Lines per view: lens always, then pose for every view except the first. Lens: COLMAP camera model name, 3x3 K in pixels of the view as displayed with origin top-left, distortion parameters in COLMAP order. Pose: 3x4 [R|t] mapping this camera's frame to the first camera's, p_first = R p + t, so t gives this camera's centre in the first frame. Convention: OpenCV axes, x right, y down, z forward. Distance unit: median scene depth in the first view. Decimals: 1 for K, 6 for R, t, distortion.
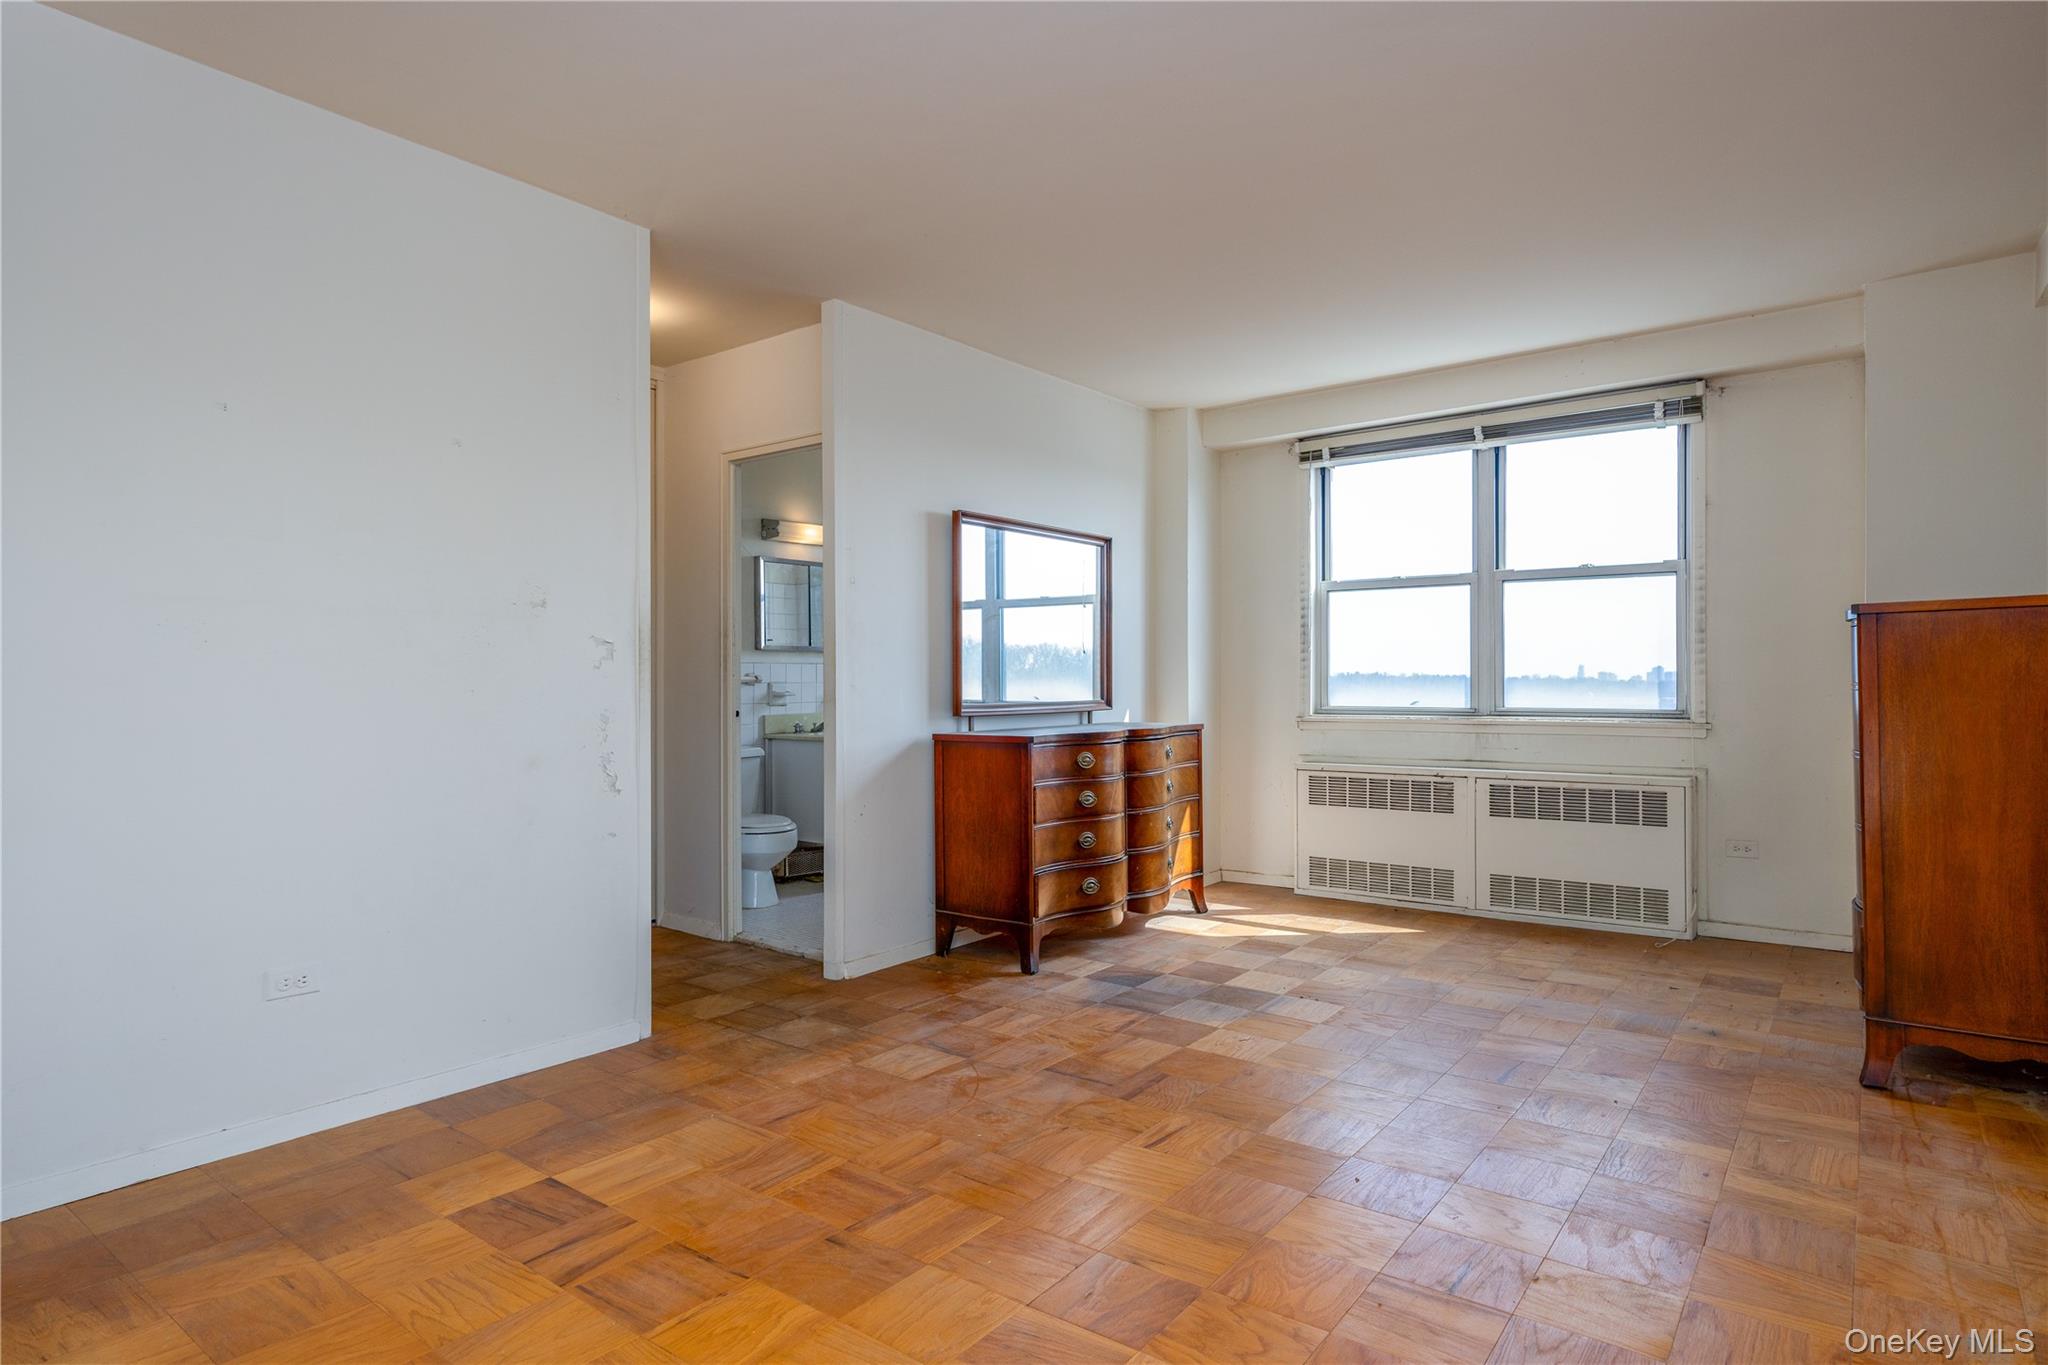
lens RADIAL K [[1116.9, 0, 1029.0], [0, 1116.9, 670.8], [0, 0, 1]] dist [-0.006219, -0.001662]
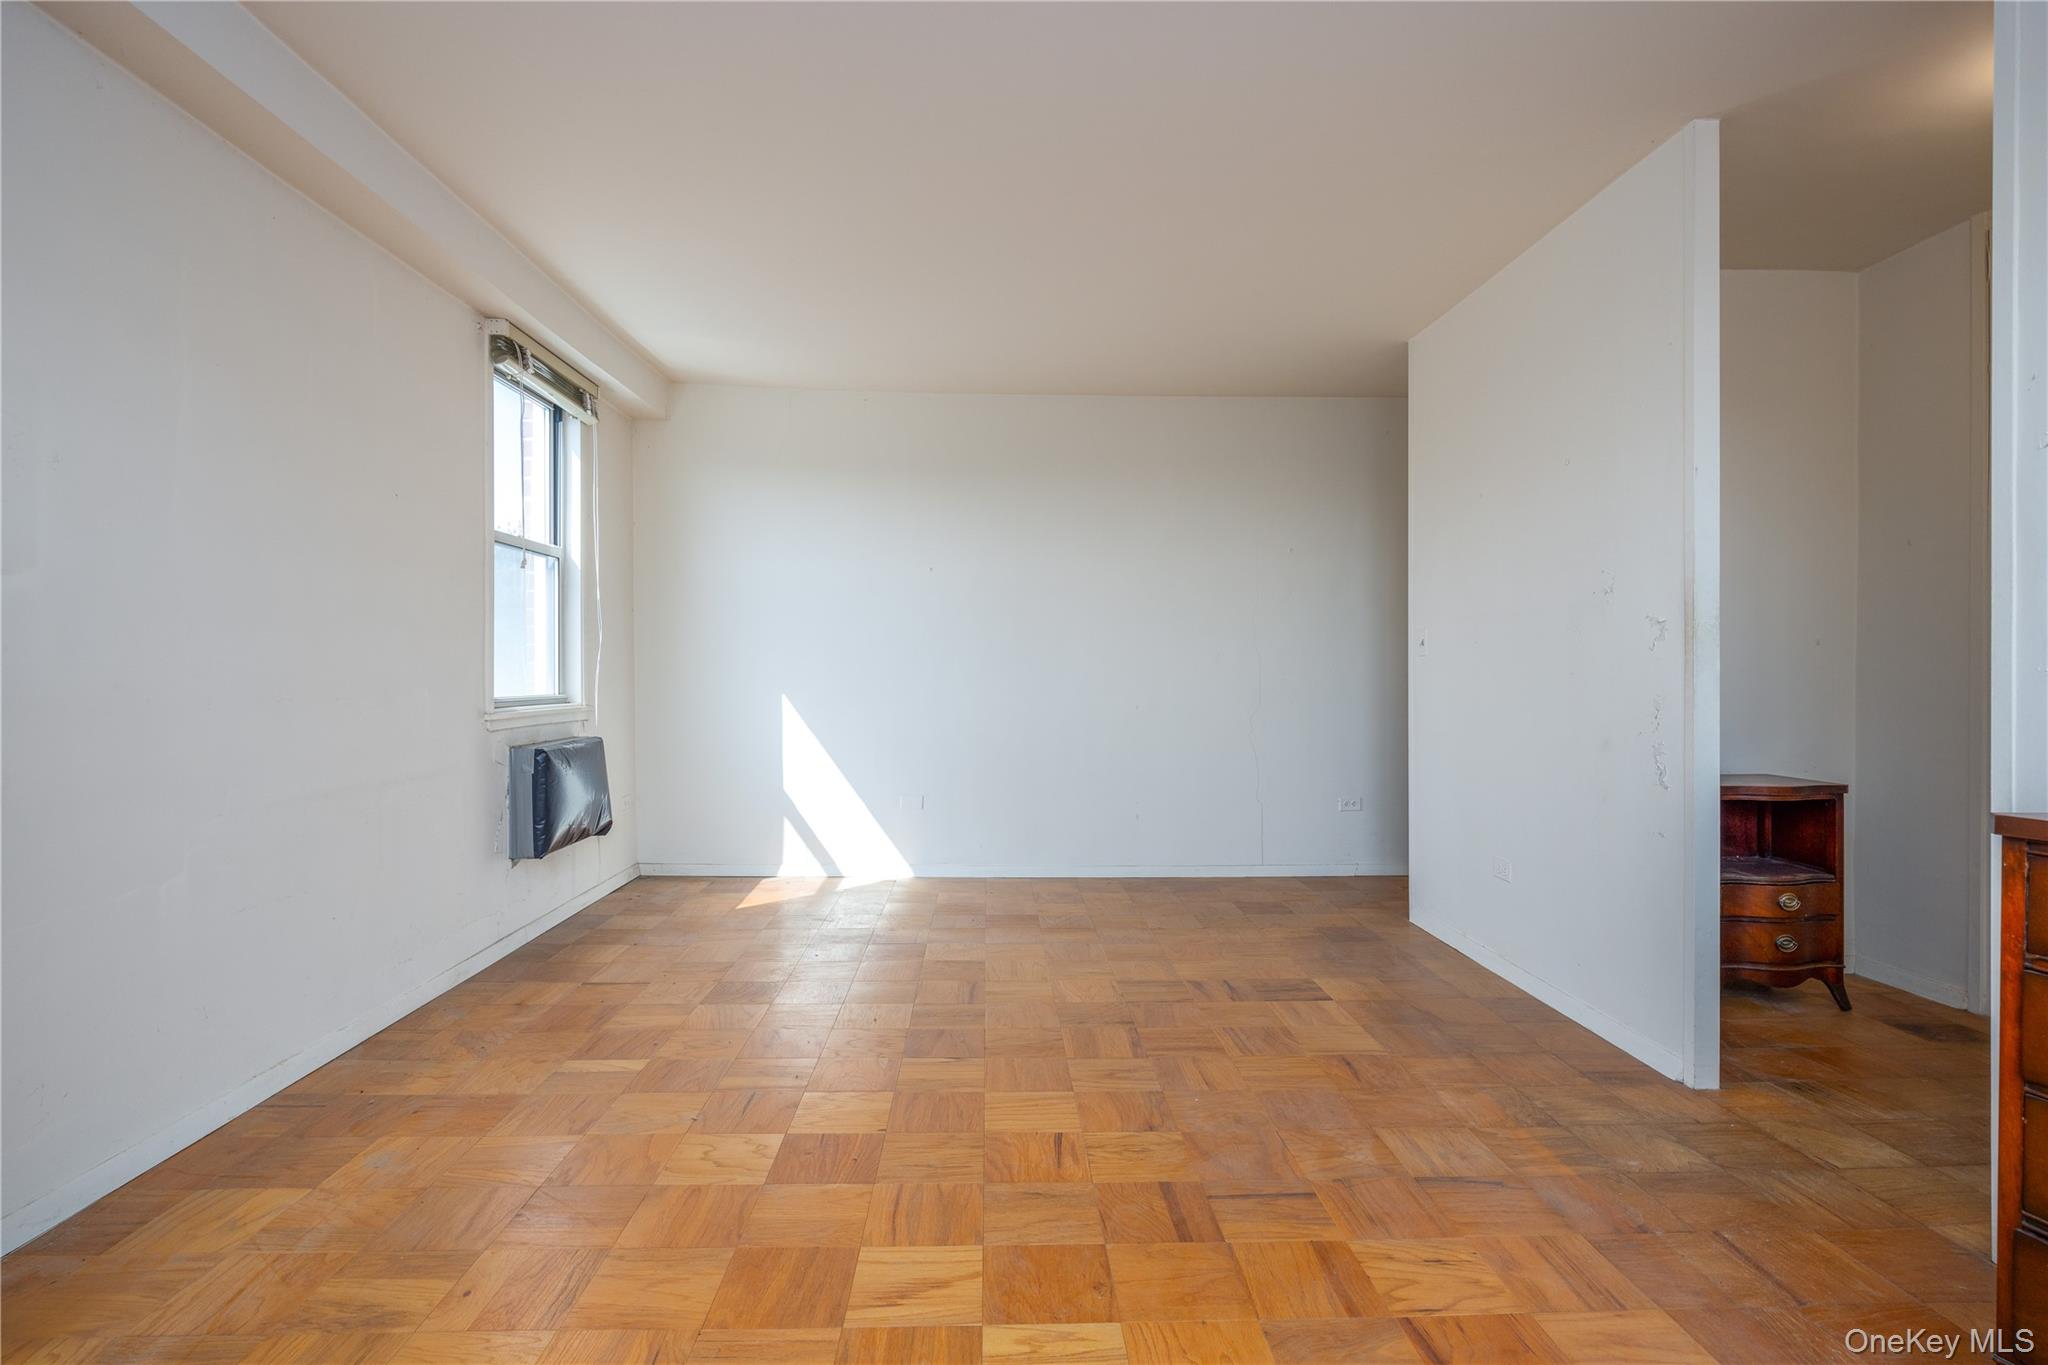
lens RADIAL K [[995.0, 0, 1005.9], [0, 995.0, 689.5], [0, 0, 1]] dist [0.001617, -0.001077]
pose [[-0.785481, 0.014919, -0.618706, 0.346750], [0.012170, 0.999888, 0.008659, 0.010447], [0.618766, -0.000728, -0.785575, 0.840521]]
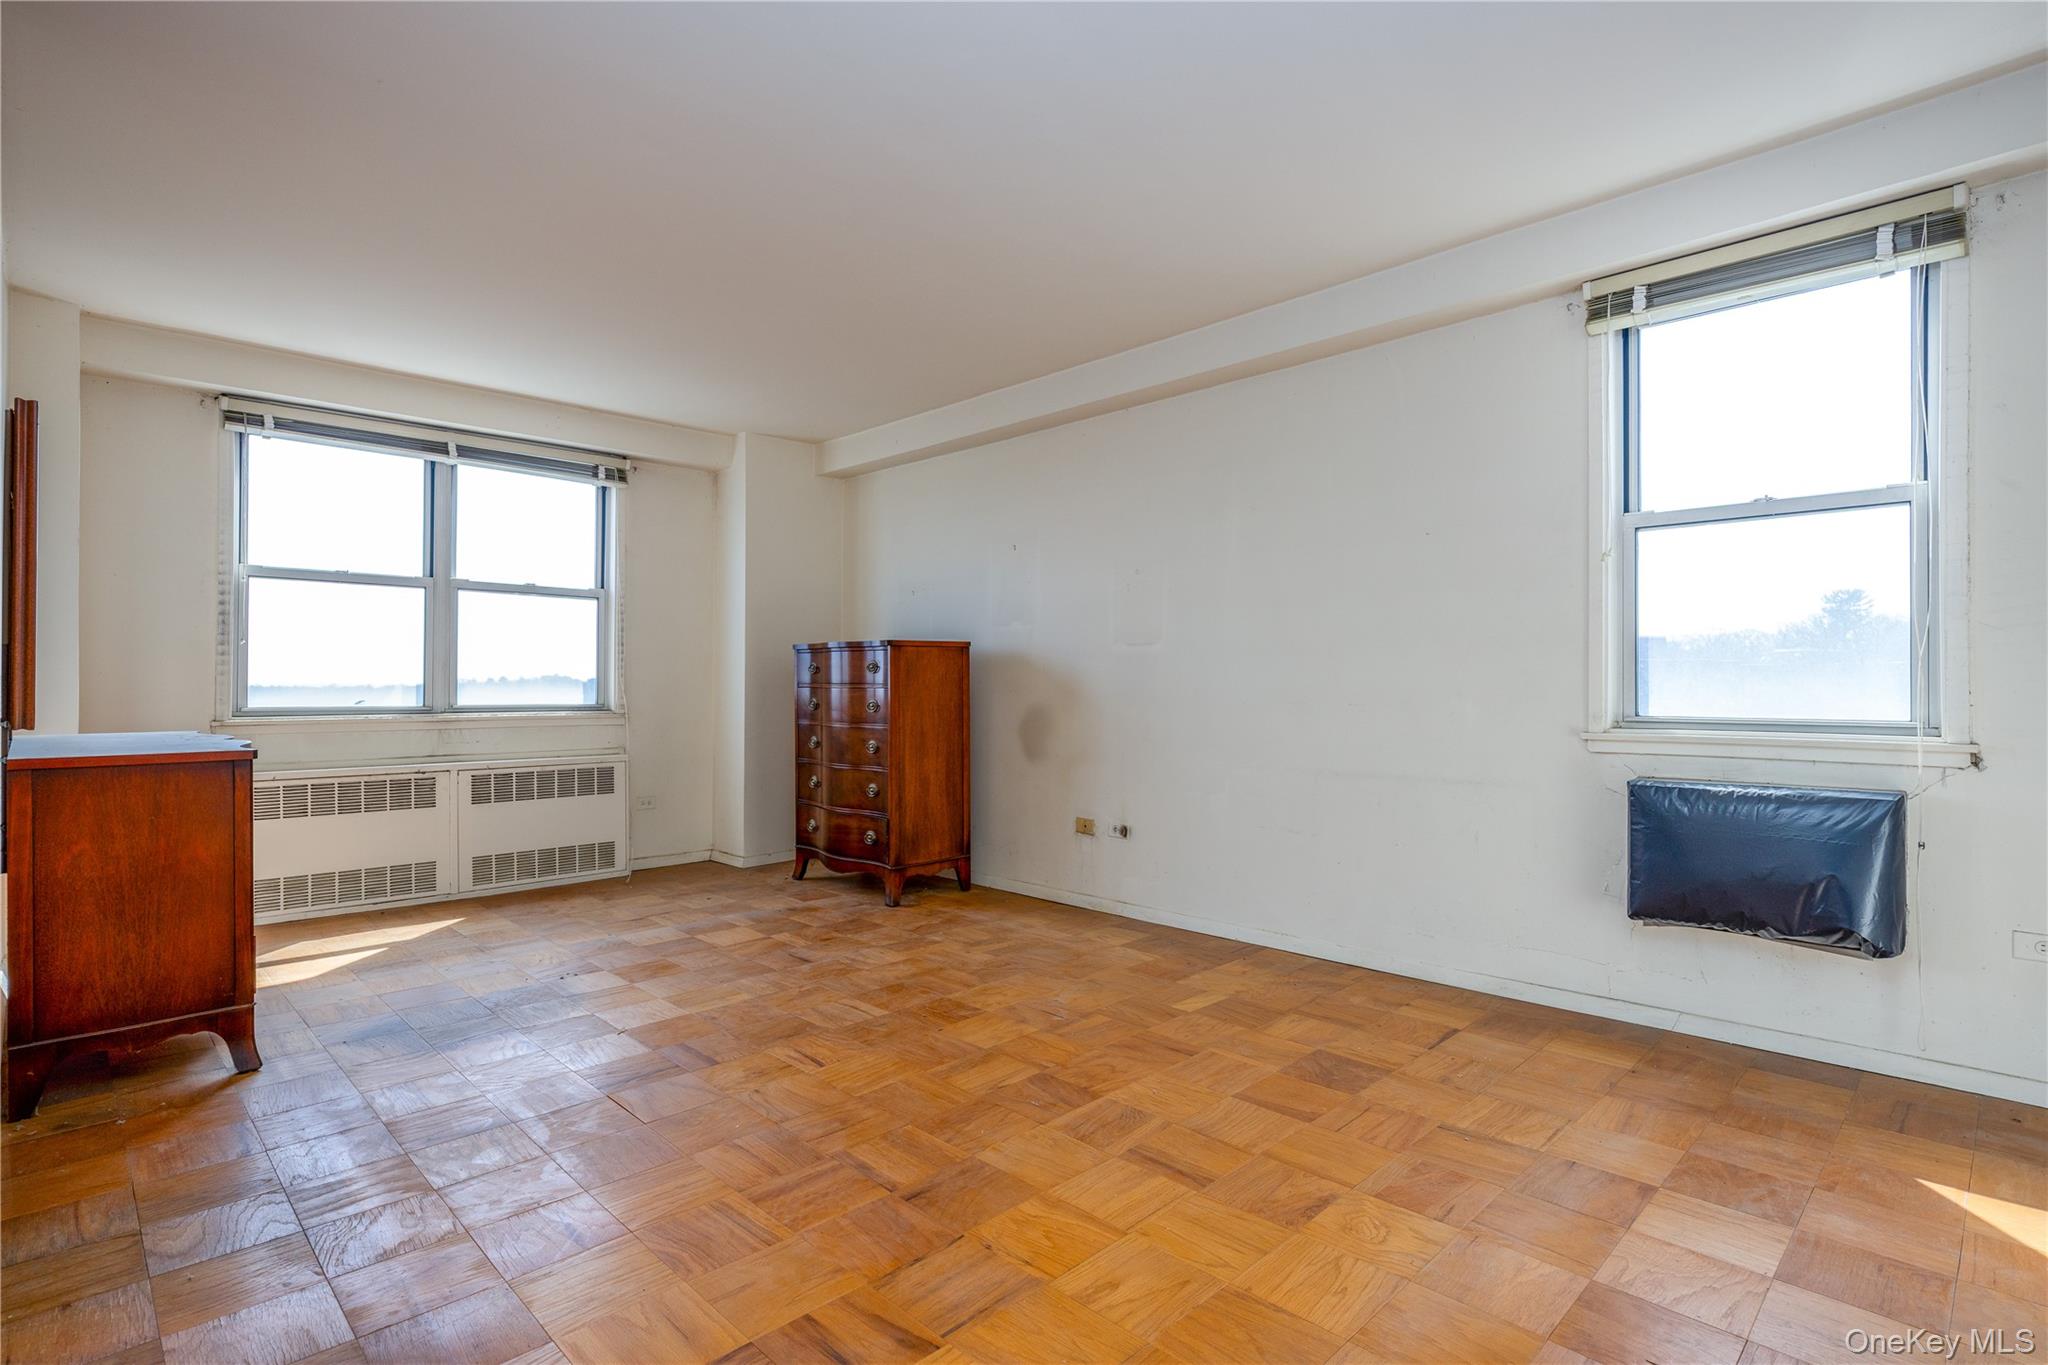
lens RADIAL K [[995.0, 0, 1034.2], [0, 995.0, 669.3], [0, 0, 1]] dist [0.001617, -0.001077]
pose [[0.135646, 0.018763, 0.990580, -0.472088], [-0.015191, 0.999743, -0.016857, 0.006046], [-0.990641, -0.012762, 0.135896, 0.317884]]
